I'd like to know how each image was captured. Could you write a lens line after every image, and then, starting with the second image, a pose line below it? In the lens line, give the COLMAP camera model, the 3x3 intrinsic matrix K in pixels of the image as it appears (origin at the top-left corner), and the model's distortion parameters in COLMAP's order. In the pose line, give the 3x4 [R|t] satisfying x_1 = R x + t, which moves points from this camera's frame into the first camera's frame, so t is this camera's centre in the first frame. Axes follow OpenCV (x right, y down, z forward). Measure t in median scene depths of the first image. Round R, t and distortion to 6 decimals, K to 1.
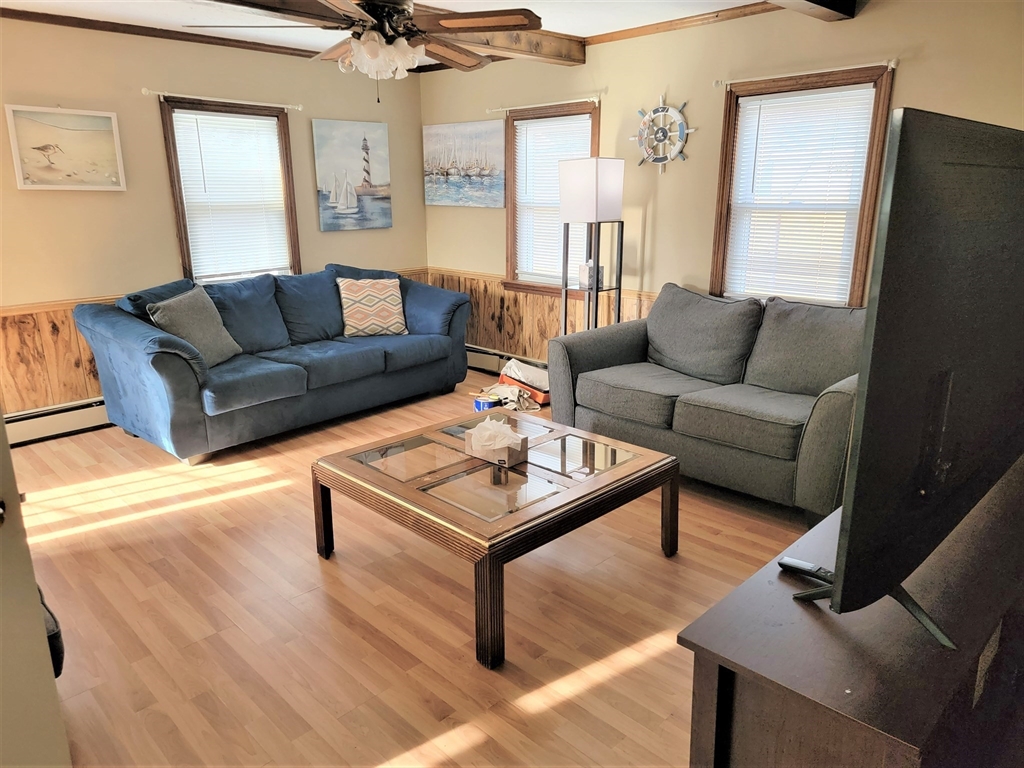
lens RADIAL K [[711.4, 0, 510.5], [0, 711.4, 385.9], [0, 0, 1]] dist [0.062474, -0.031074]
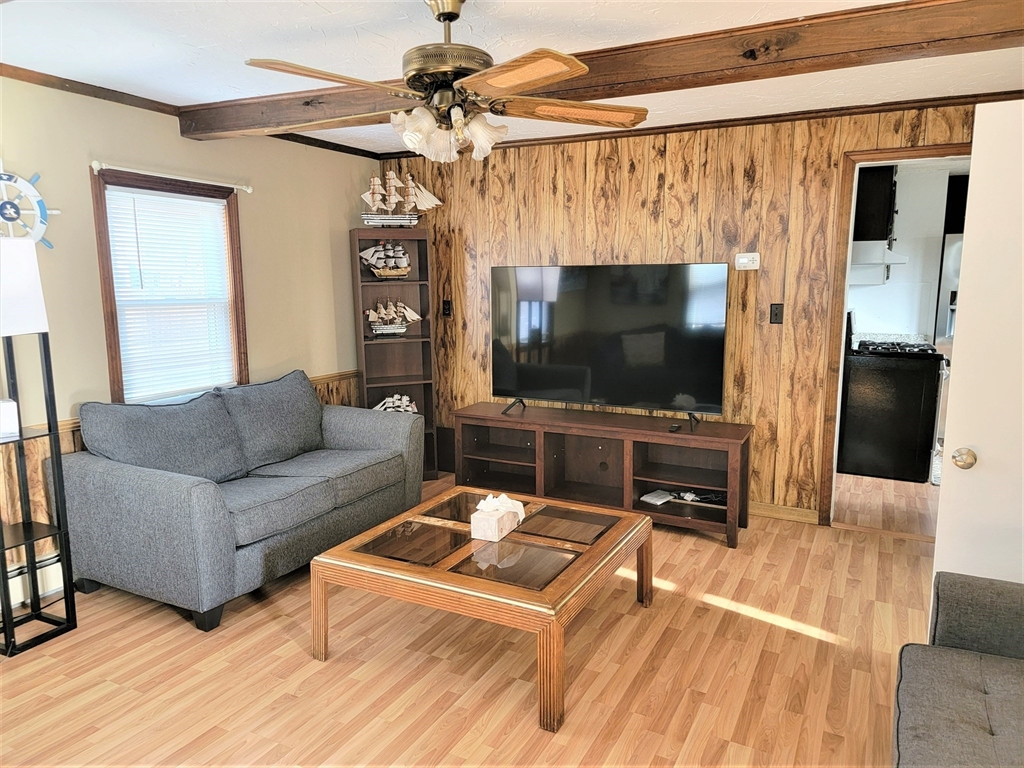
lens RADIAL K [[711.4, 0, 514.9], [0, 711.4, 385.8], [0, 0, 1]] dist [0.062474, -0.031074]
pose [[-0.306449, -0.140900, 0.941401, -0.547363], [0.253263, 0.941267, 0.223323, -0.183190], [-0.917576, 0.306860, -0.252766, 0.644789]]
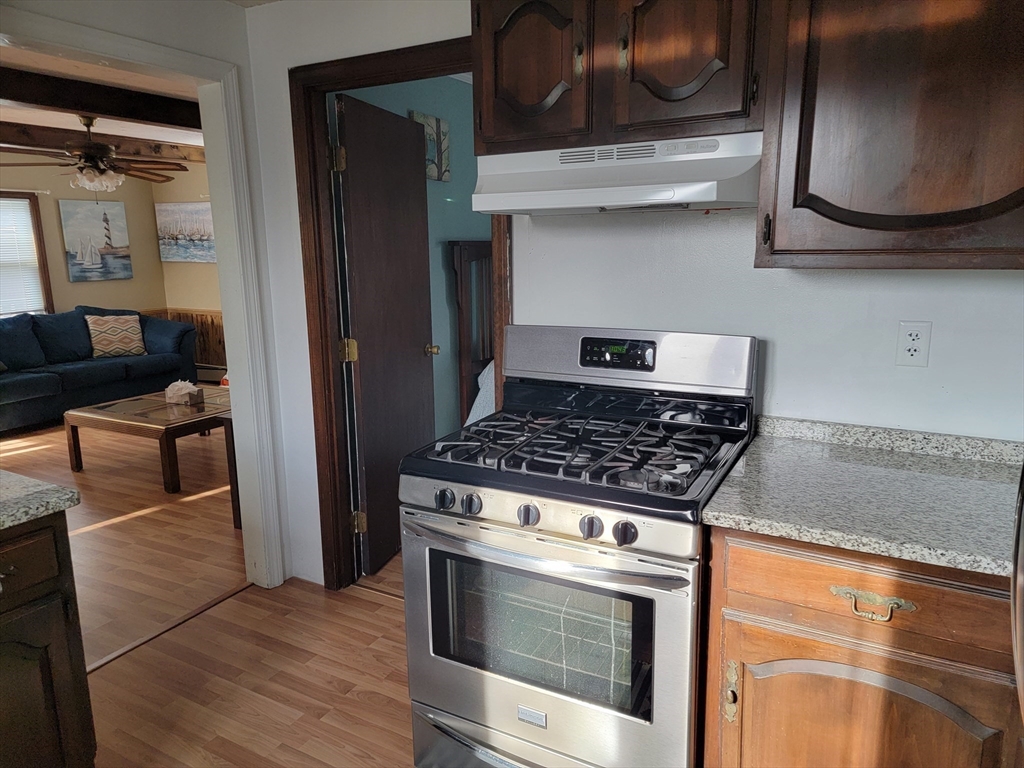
lens RADIAL K [[711.4, 0, 511.8], [0, 711.4, 388.1], [0, 0, 1]] dist [0.062474, -0.031074]
pose [[0.961954, -0.063497, 0.265731, 0.157113], [0.081916, 0.994903, -0.058802, 0.129898], [-0.260643, 0.078333, 0.962252, -0.505934]]
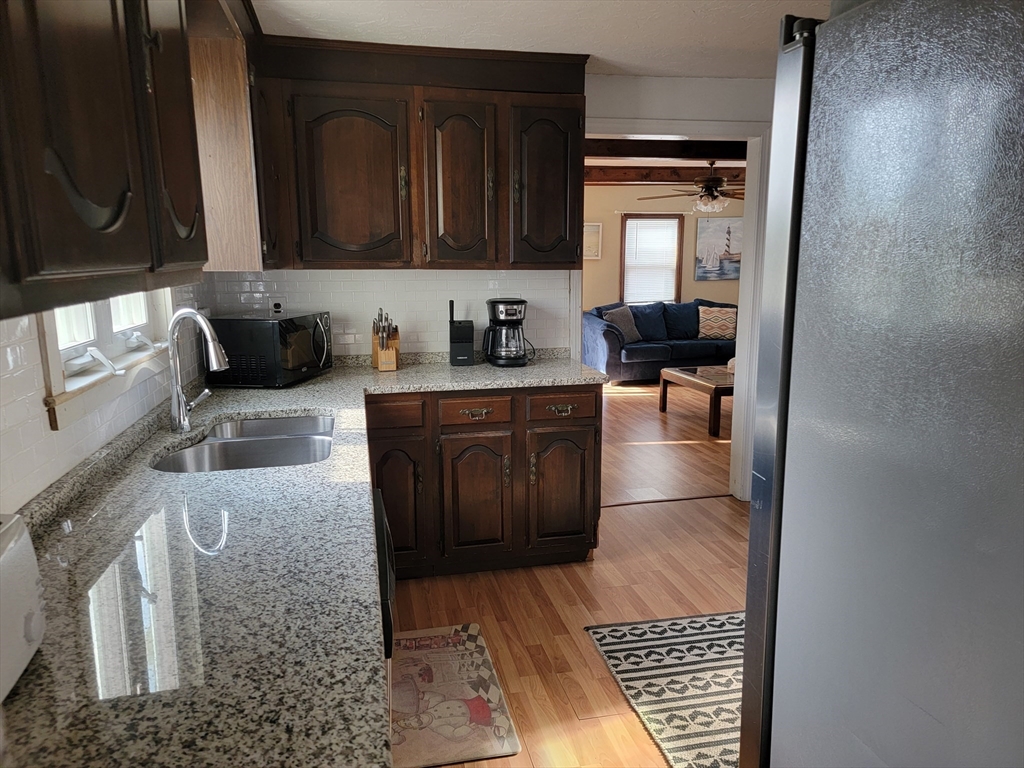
lens RADIAL K [[711.4, 0, 503.5], [0, 711.4, 391.1], [0, 0, 1]] dist [0.062474, -0.031074]
pose [[0.840831, 0.097358, -0.532471, 0.307890], [-0.139591, 0.989420, -0.039523, 0.191060], [0.522990, 0.107560, 0.845525, -0.711031]]
